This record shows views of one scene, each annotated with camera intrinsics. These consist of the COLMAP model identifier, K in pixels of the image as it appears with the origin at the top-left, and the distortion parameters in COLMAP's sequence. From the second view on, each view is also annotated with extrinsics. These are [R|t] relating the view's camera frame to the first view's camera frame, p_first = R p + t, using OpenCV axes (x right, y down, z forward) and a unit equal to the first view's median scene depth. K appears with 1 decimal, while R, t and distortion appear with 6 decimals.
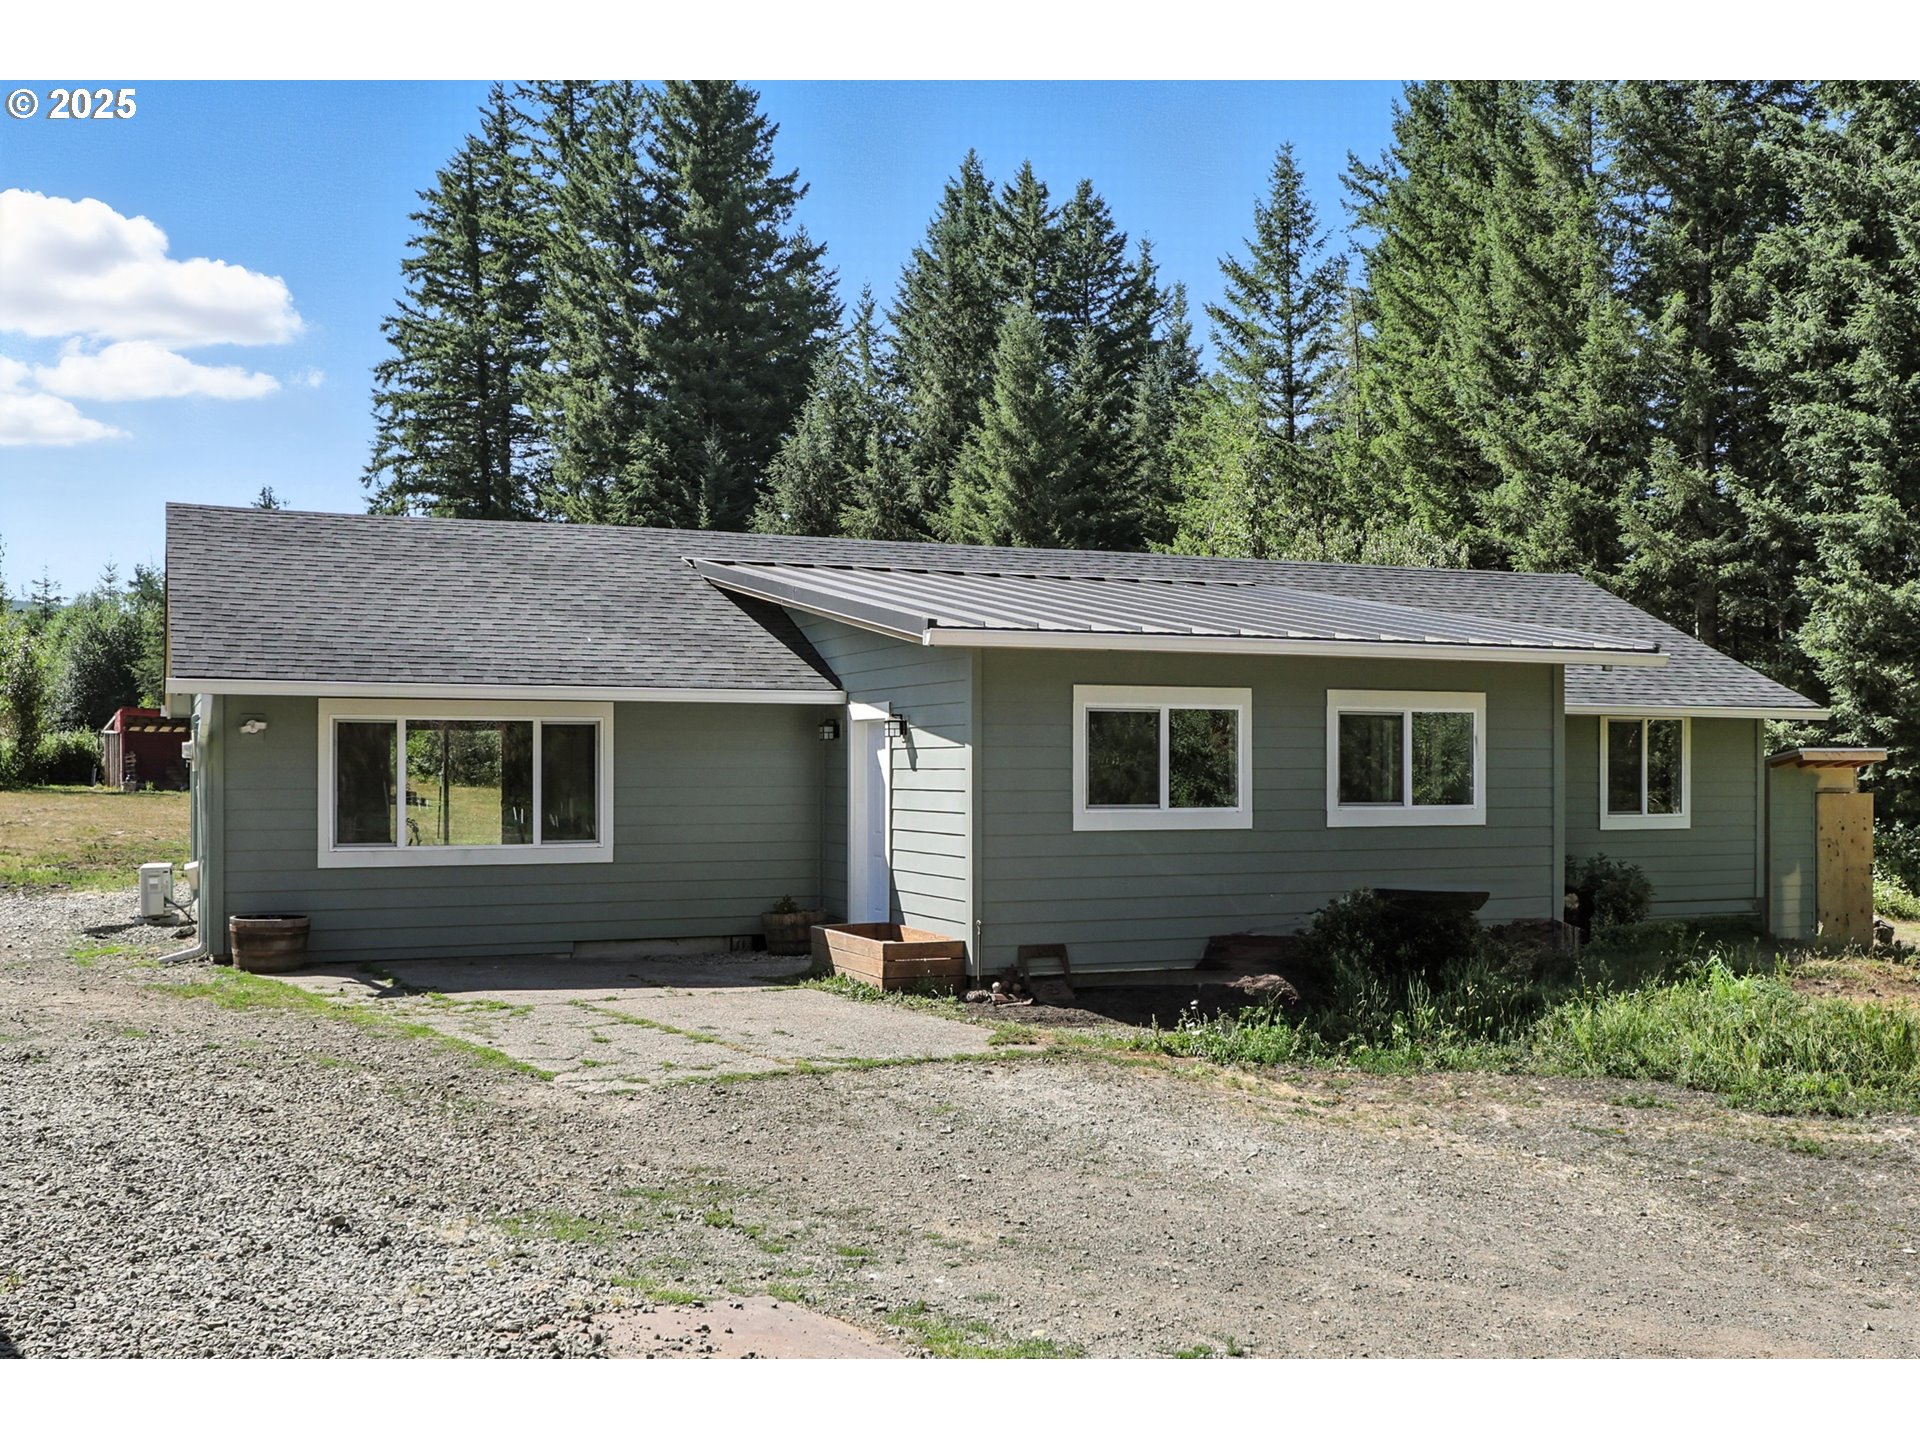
lens RADIAL K [[1861.4, 0, 956.9], [0, 1861.4, 762.5], [0, 0, 1]] dist [0.007102, -0.005270]
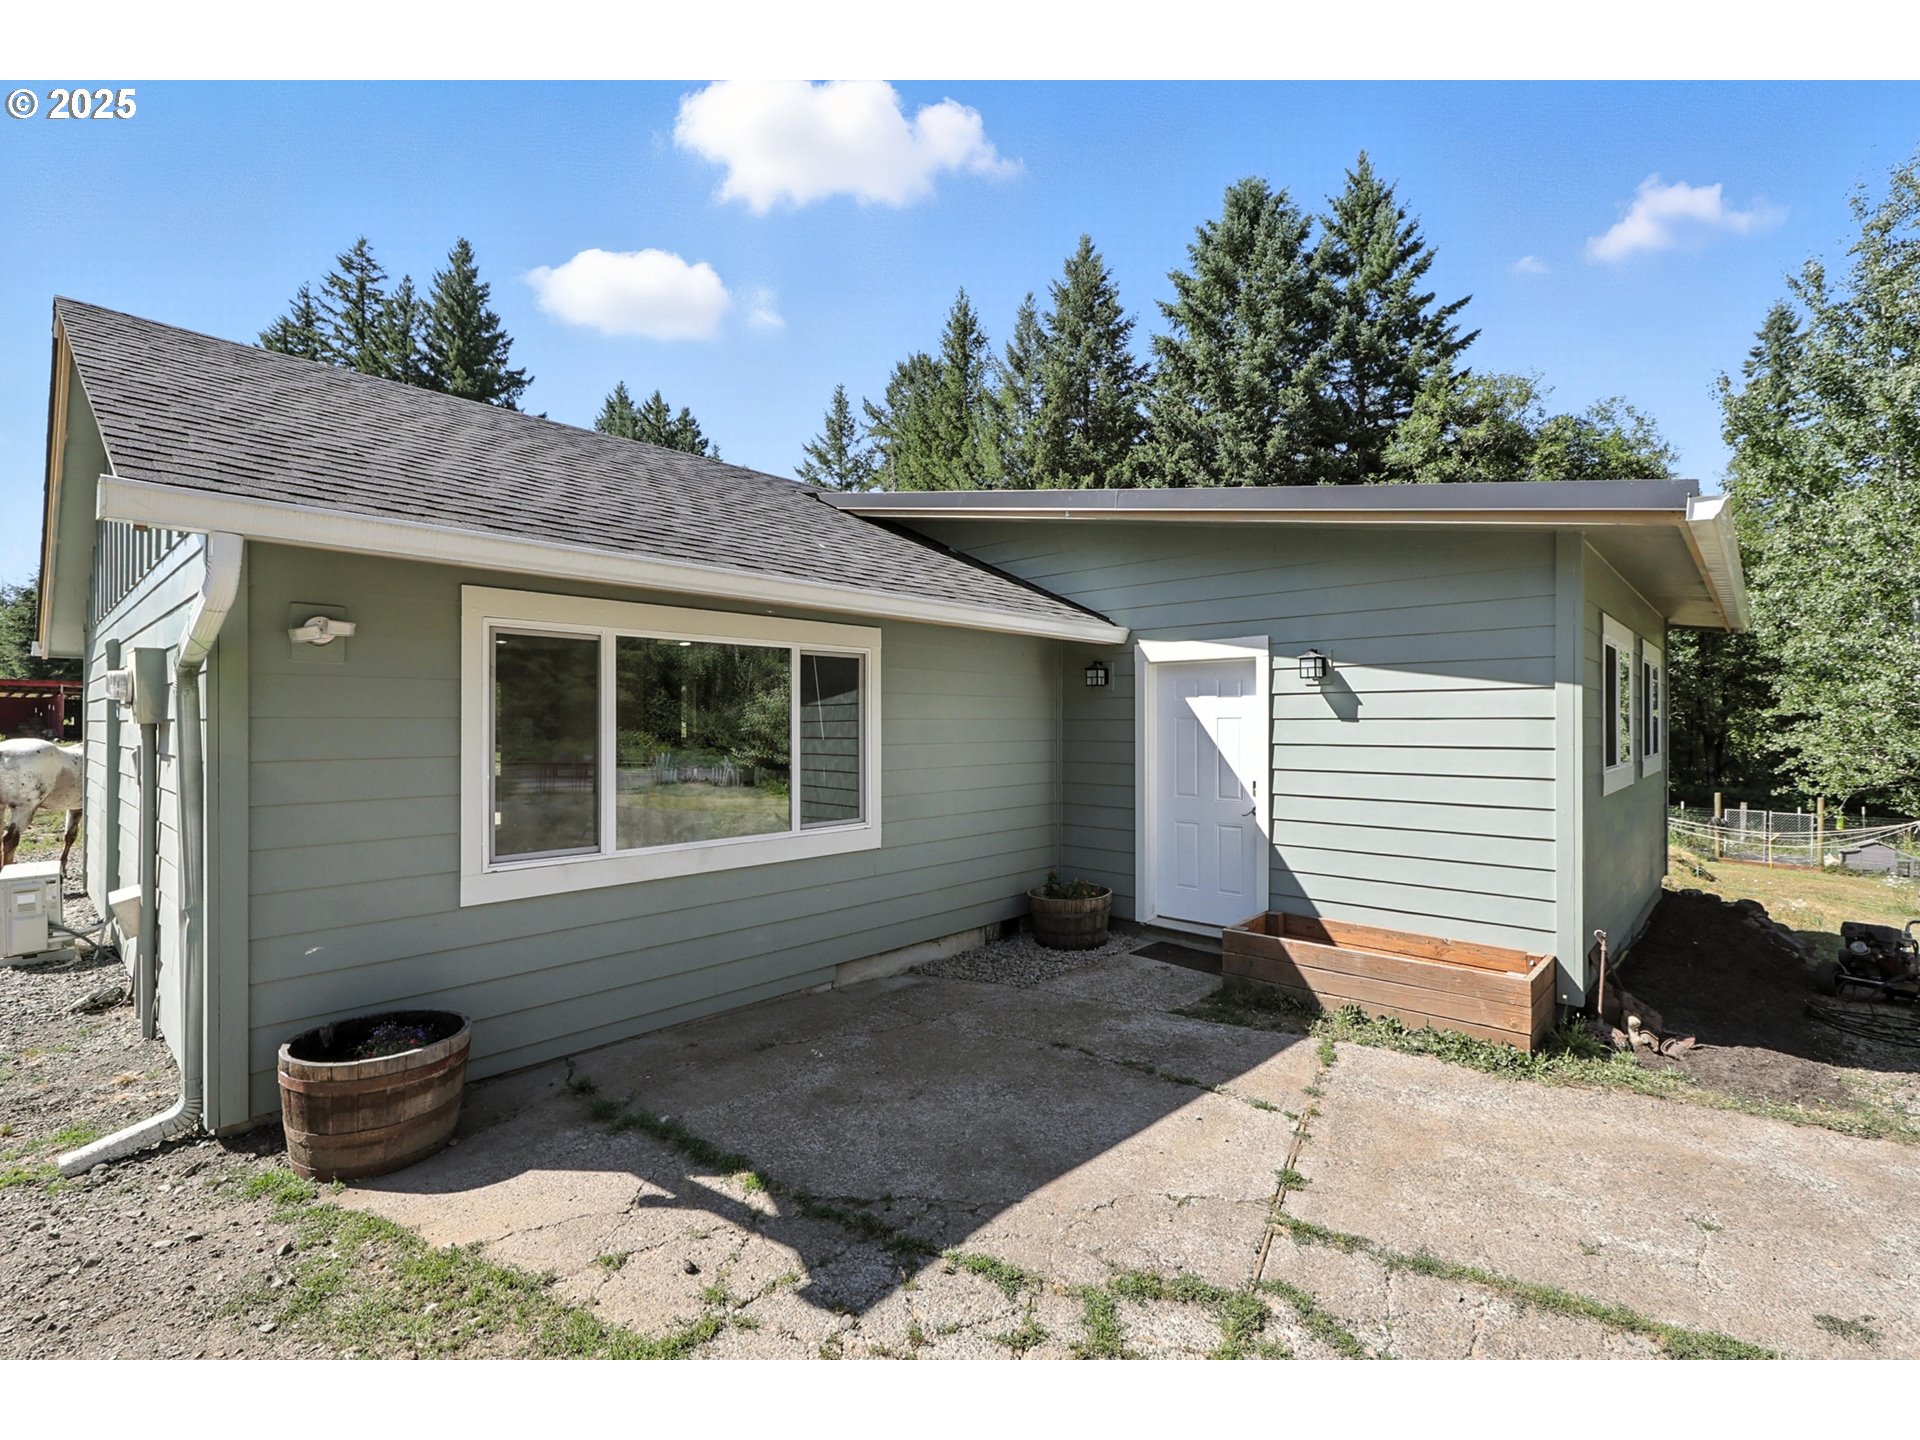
lens RADIAL K [[875.4, 0, 960.0], [0, 875.4, 720.0], [0, 0, 1]] dist [0.002801, -0.001142]
pose [[0.912345, -0.000194, 0.409423, -0.054968], [0.000531, 1.000000, -0.000709, 0.000712], [-0.409423, 0.000864, 0.912344, 0.124796]]
